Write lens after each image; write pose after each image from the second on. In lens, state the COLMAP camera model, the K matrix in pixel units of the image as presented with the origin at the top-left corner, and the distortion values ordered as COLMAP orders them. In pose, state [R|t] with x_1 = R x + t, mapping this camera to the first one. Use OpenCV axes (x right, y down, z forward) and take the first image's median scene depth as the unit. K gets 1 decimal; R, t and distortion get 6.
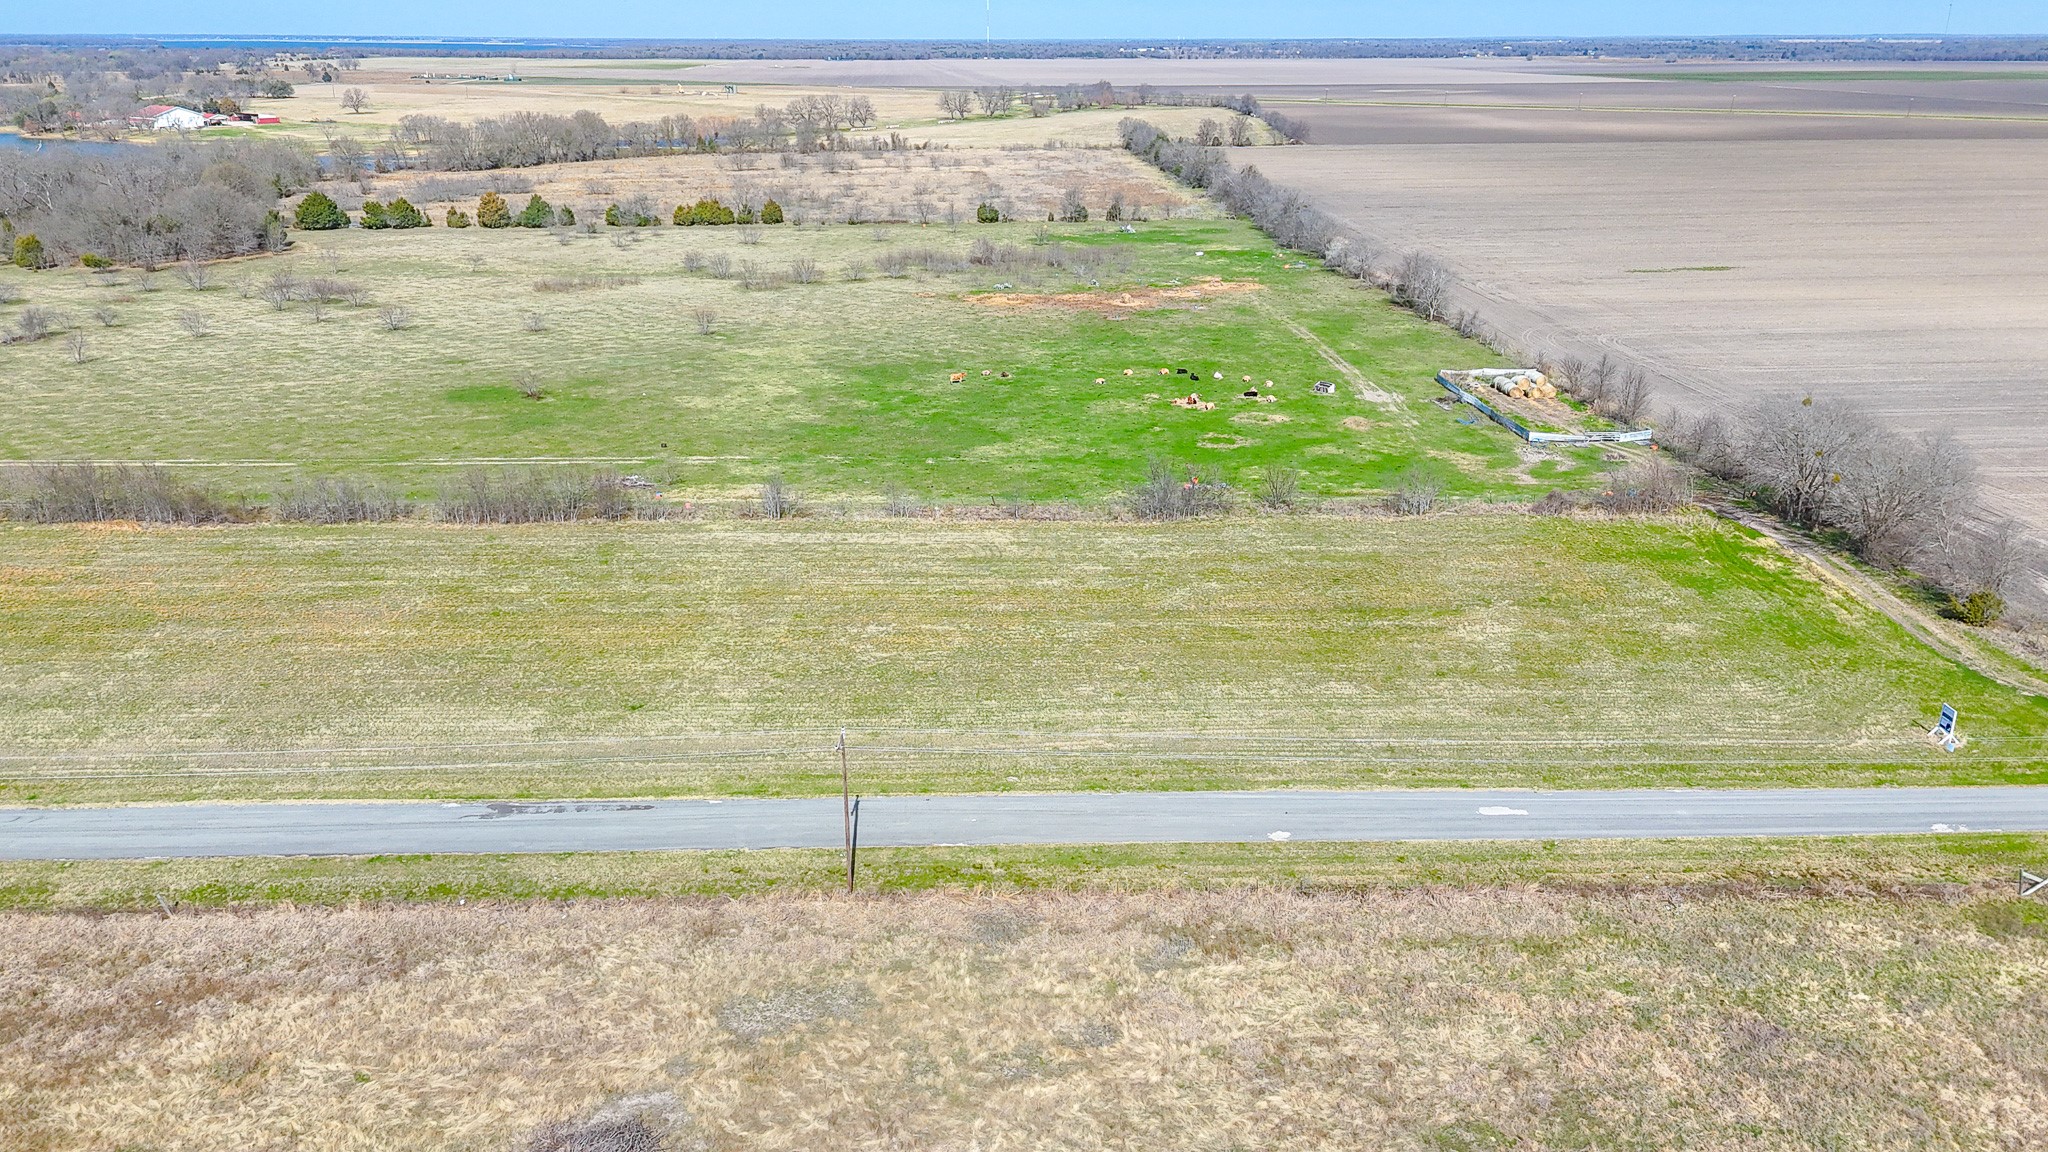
lens RADIAL K [[1499.4, 0, 1024.0], [0, 1499.4, 576.0], [0, 0, 1]] dist [0.068367, -0.055551]
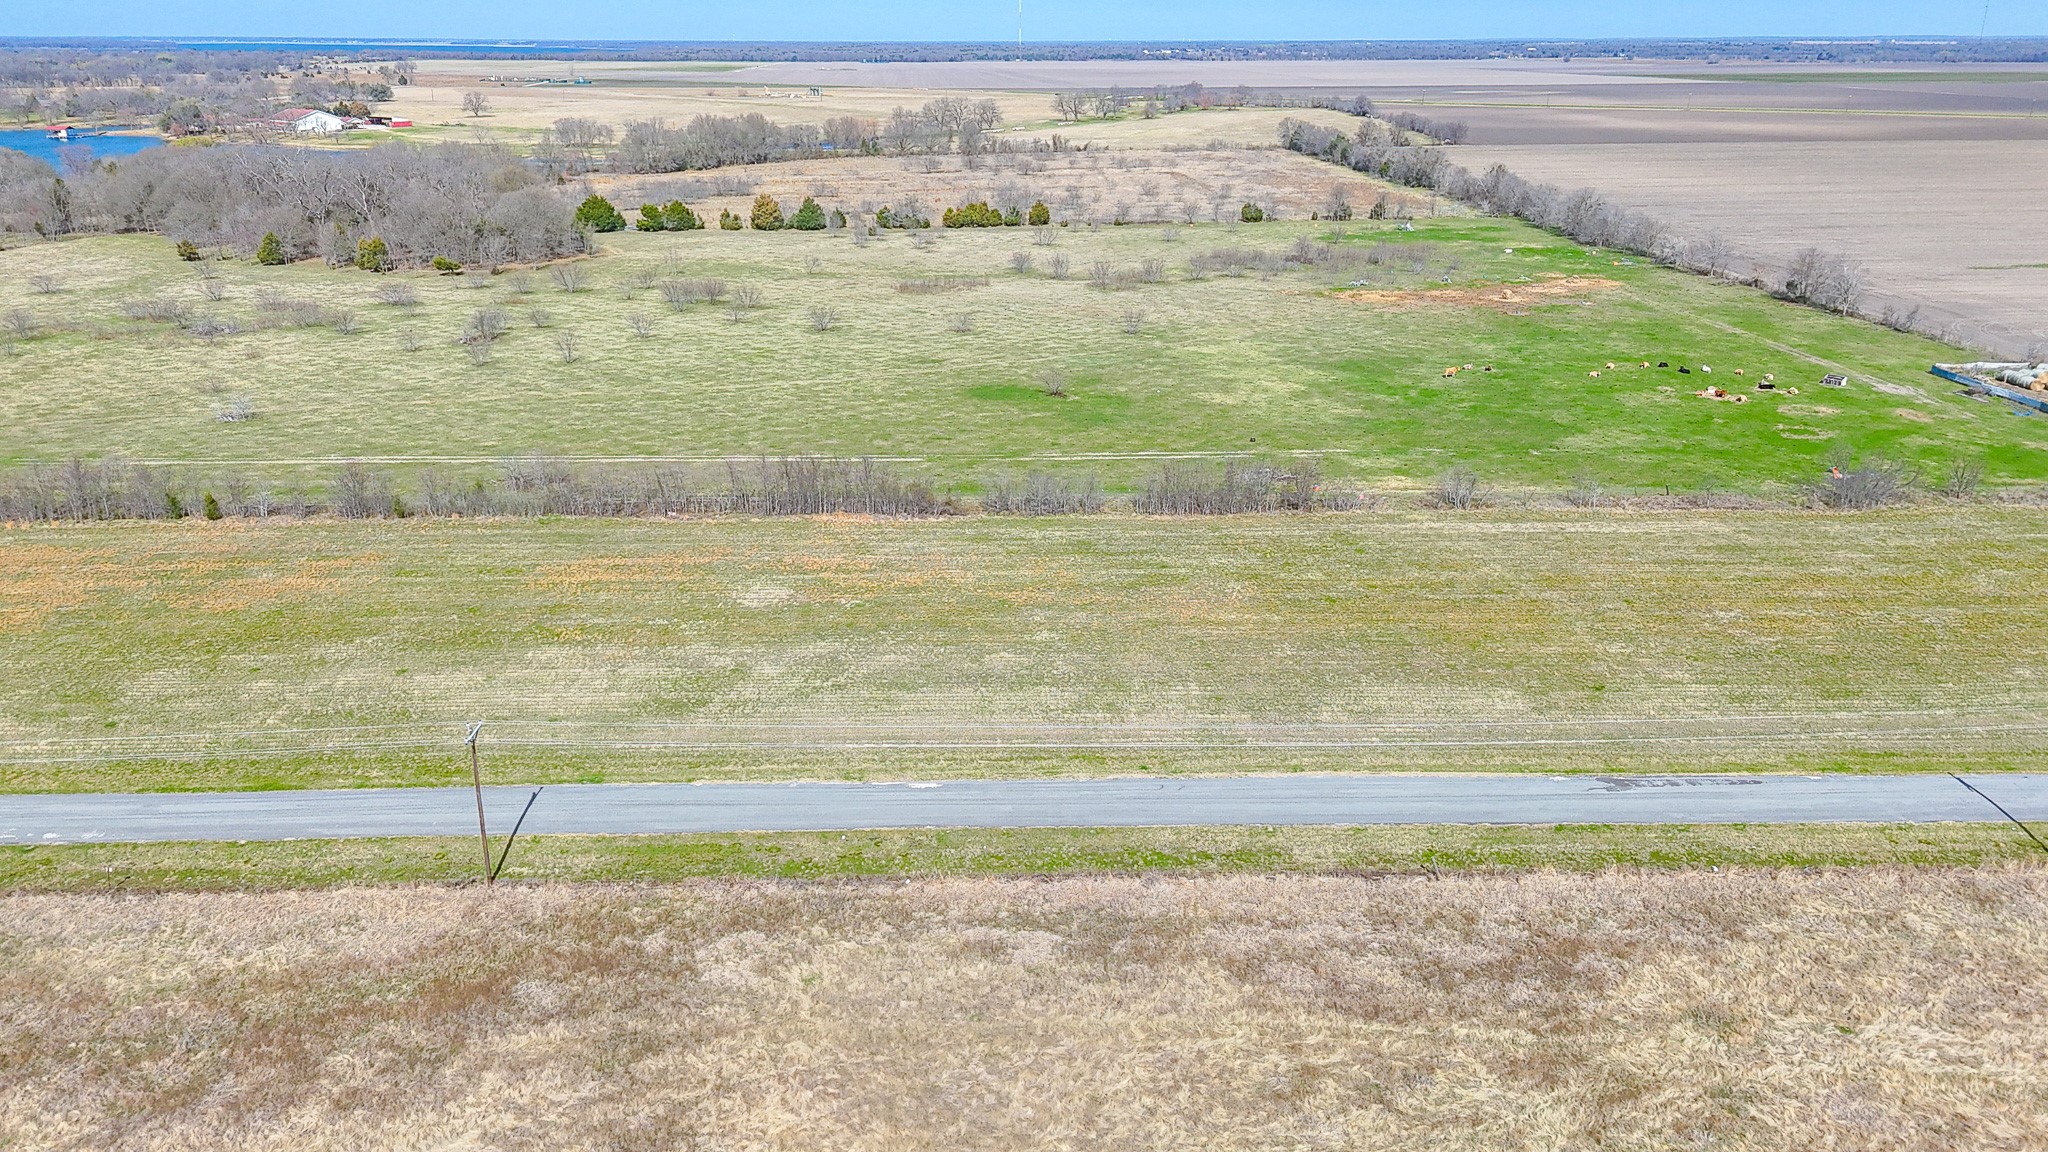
lens RADIAL K [[1499.4, 0, 1024.0], [0, 1499.4, 576.0], [0, 0, 1]] dist [0.068367, -0.055551]
pose [[0.999999, -0.000913, 0.001381, -0.181748], [0.000914, 0.999999, -0.001158, 0.003189], [-0.001380, 0.001160, 0.999998, -0.009494]]
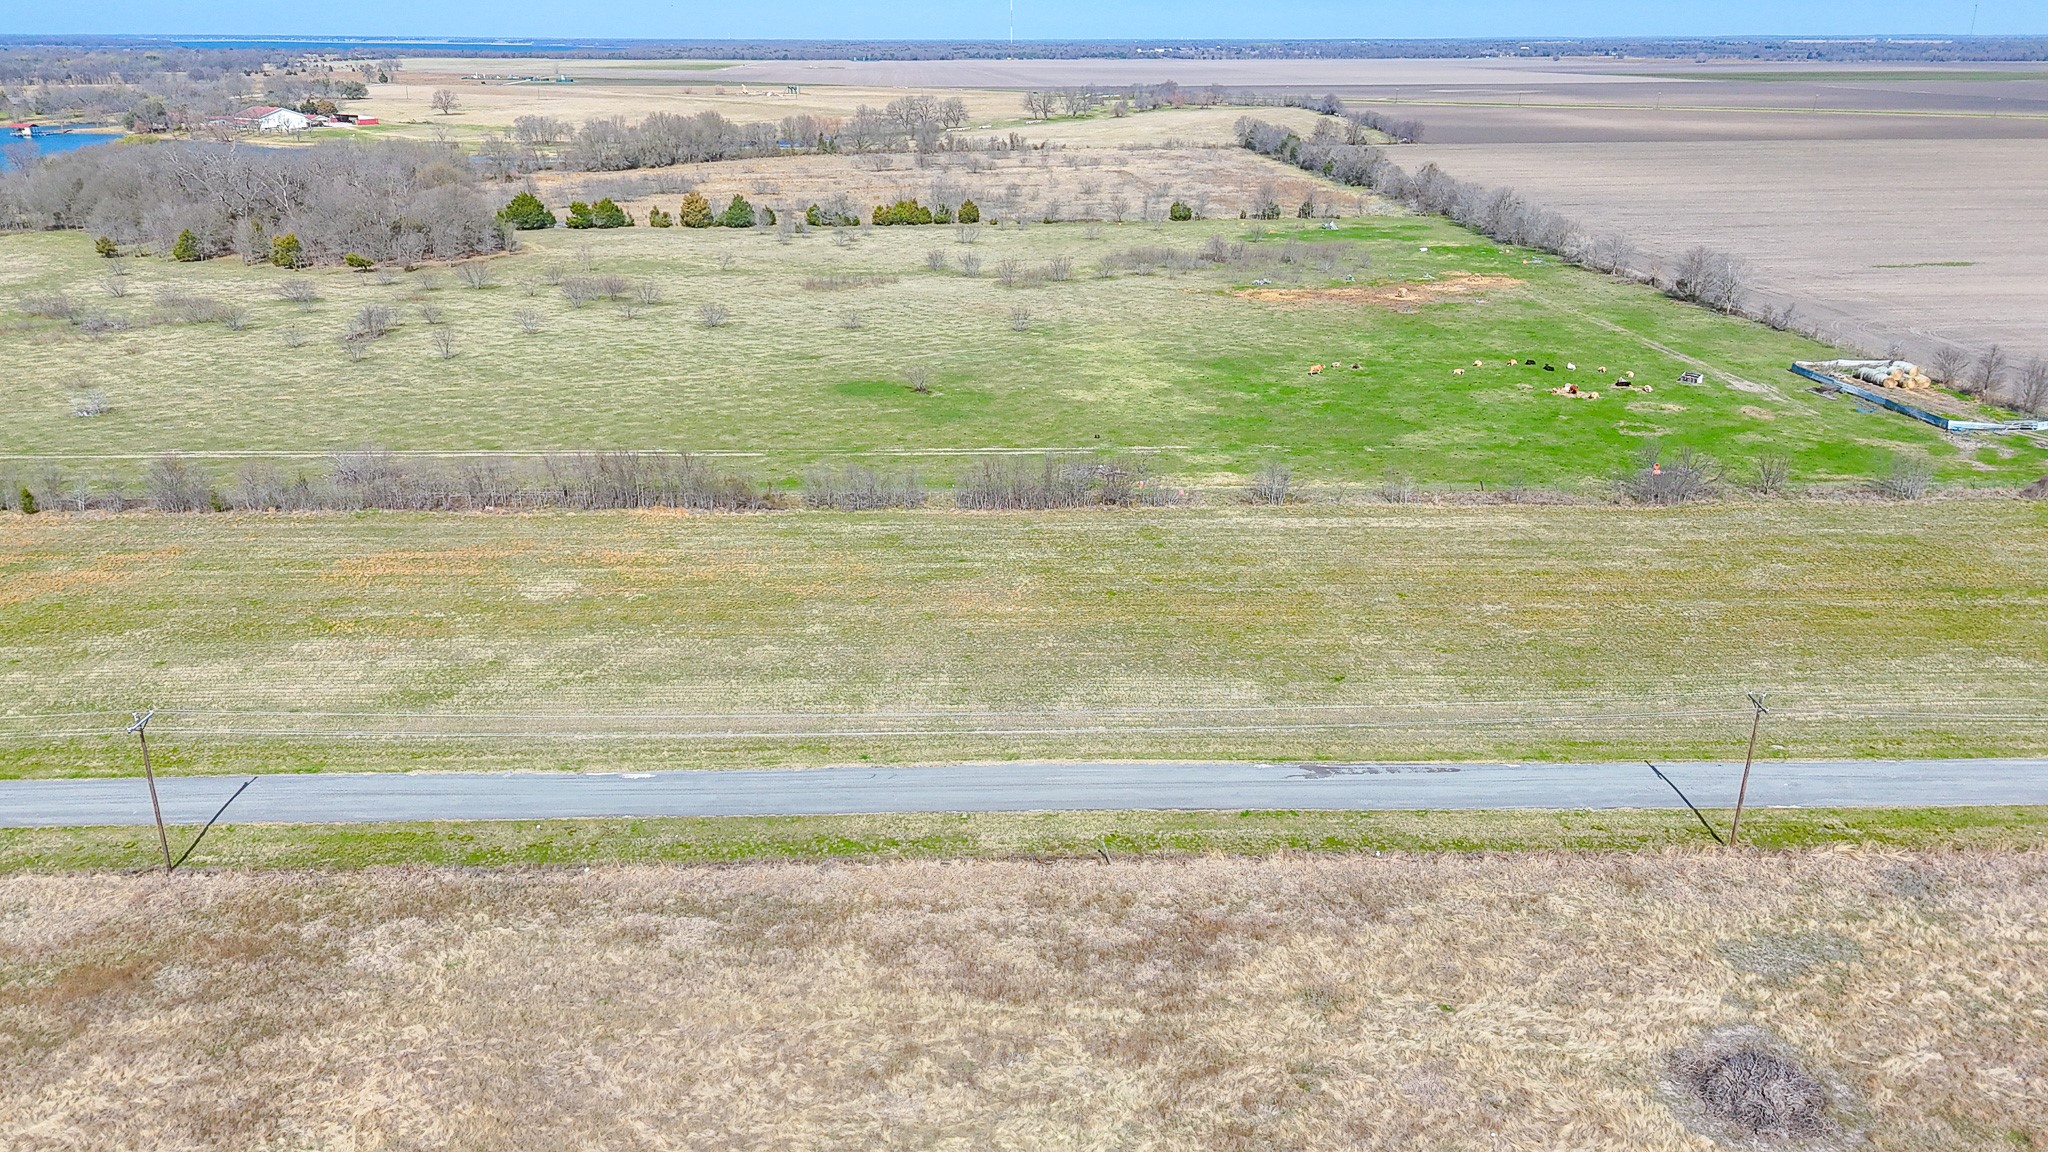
lens RADIAL K [[1499.4, 0, 1024.0], [0, 1499.4, 576.0], [0, 0, 1]] dist [0.068367, -0.055551]
pose [[0.999999, -0.000415, 0.001199, -0.133290], [0.000415, 1.000000, -0.000300, 0.004425], [-0.001198, 0.000300, 0.999999, -0.012767]]
